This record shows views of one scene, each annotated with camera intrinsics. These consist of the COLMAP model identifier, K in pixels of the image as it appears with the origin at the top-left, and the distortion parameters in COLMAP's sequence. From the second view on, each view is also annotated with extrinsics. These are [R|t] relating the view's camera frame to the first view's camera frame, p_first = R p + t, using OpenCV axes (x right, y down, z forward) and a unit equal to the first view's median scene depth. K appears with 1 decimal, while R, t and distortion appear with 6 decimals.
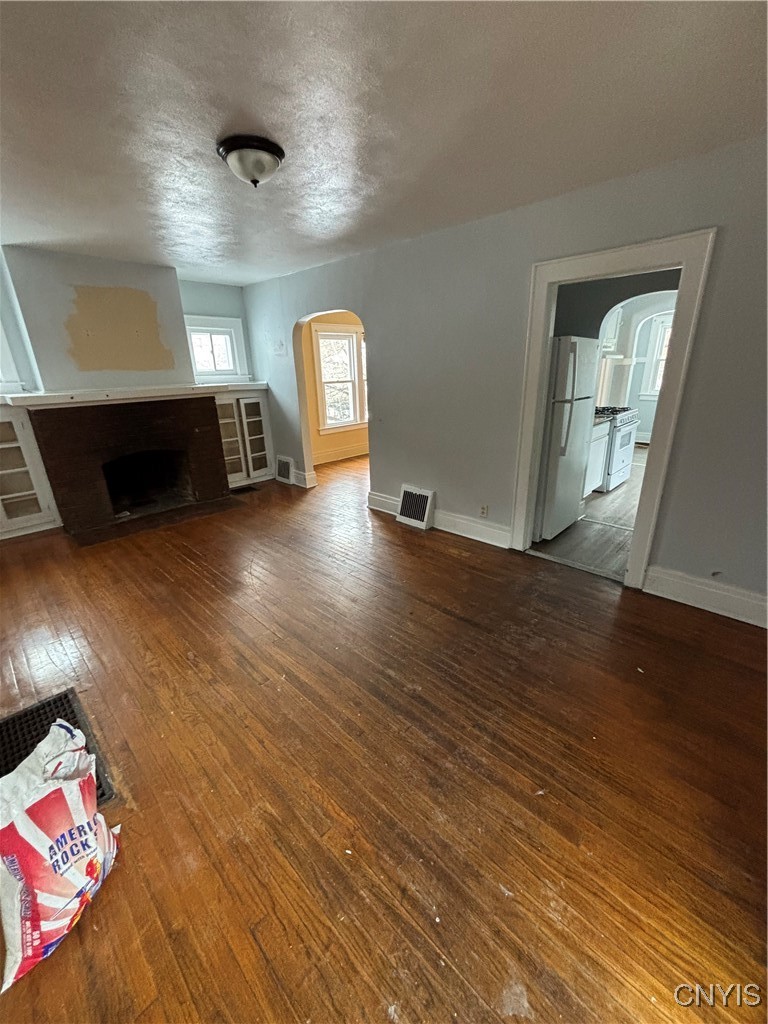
lens RADIAL K [[414.0, 0, 382.4], [0, 414.0, 511.2], [0, 0, 1]] dist [-0.002361, 0.001863]
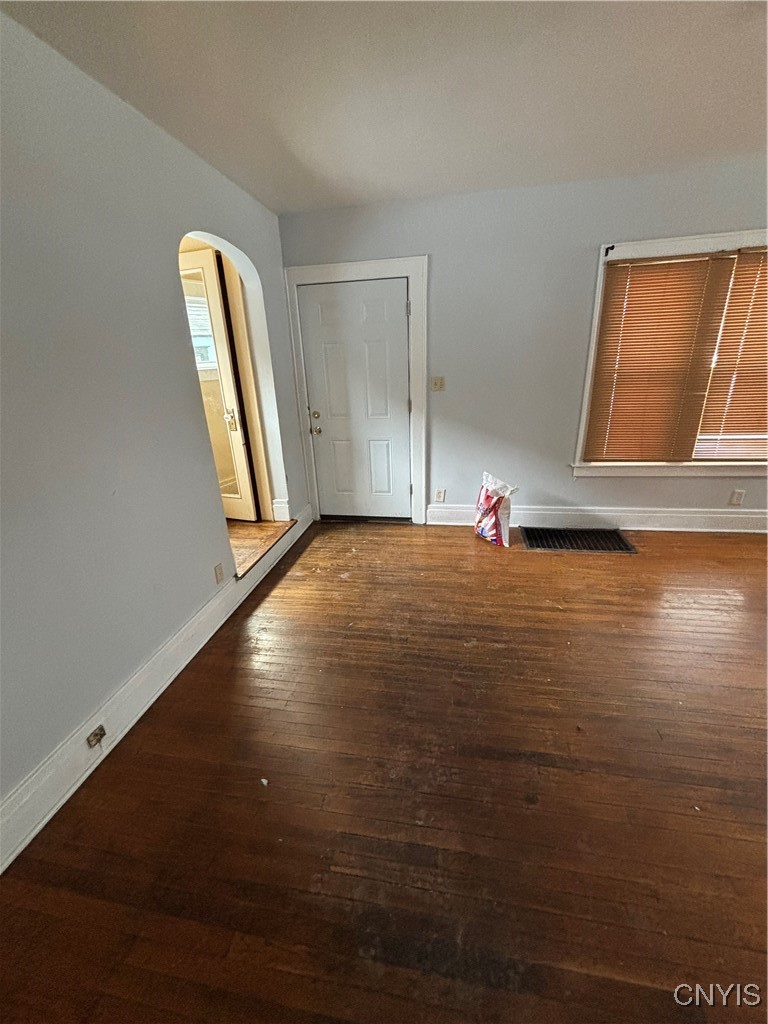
lens RADIAL K [[414.0, 0, 387.2], [0, 414.0, 510.9], [0, 0, 1]] dist [-0.002361, 0.001863]
pose [[-0.819029, 0.260706, -0.511101, 0.690558], [-0.130984, 0.782319, 0.608950, -0.464533], [0.558601, 0.565693, -0.606594, 1.280773]]
